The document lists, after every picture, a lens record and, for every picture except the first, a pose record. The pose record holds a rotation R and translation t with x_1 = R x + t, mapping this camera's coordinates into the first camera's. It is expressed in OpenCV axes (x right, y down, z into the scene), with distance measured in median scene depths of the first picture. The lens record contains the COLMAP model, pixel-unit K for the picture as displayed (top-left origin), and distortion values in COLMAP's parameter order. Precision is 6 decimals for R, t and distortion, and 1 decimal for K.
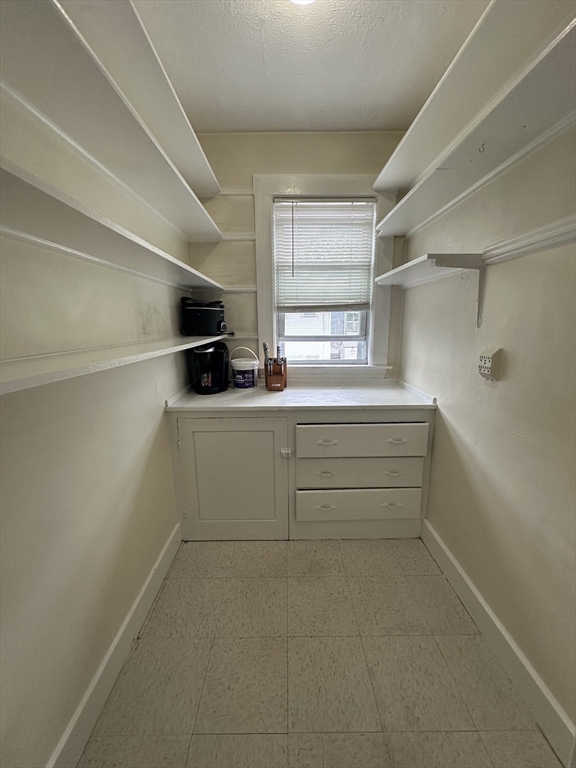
lens RADIAL K [[307.1, 0, 288.8], [0, 307.1, 382.8], [0, 0, 1]] dist [0.000453, 0.000113]
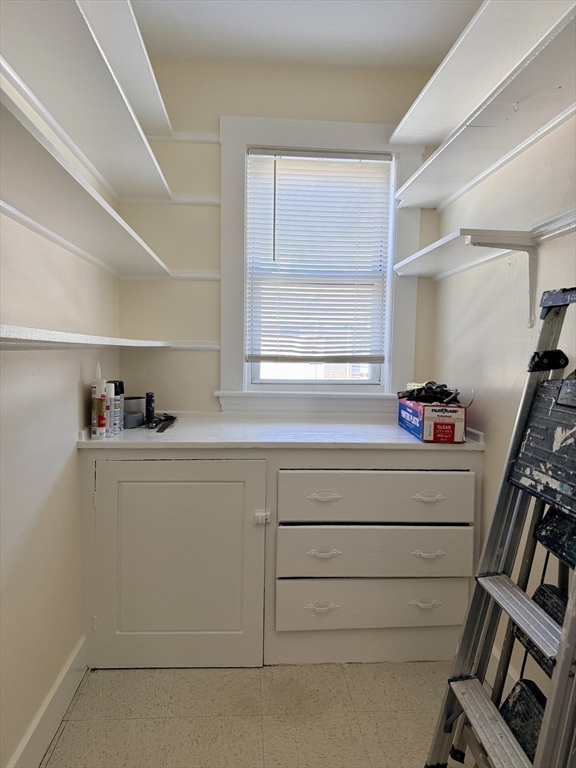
lens RADIAL K [[541.4, 0, 288.0], [0, 541.4, 384.0], [0, 0, 1]] dist [0.004163, -0.003516]
pose [[0.997722, 0.020707, 0.064206, -0.034889], [-0.012010, 0.991043, -0.132999, 0.102815], [-0.066385, 0.131924, 0.989034, -0.174282]]
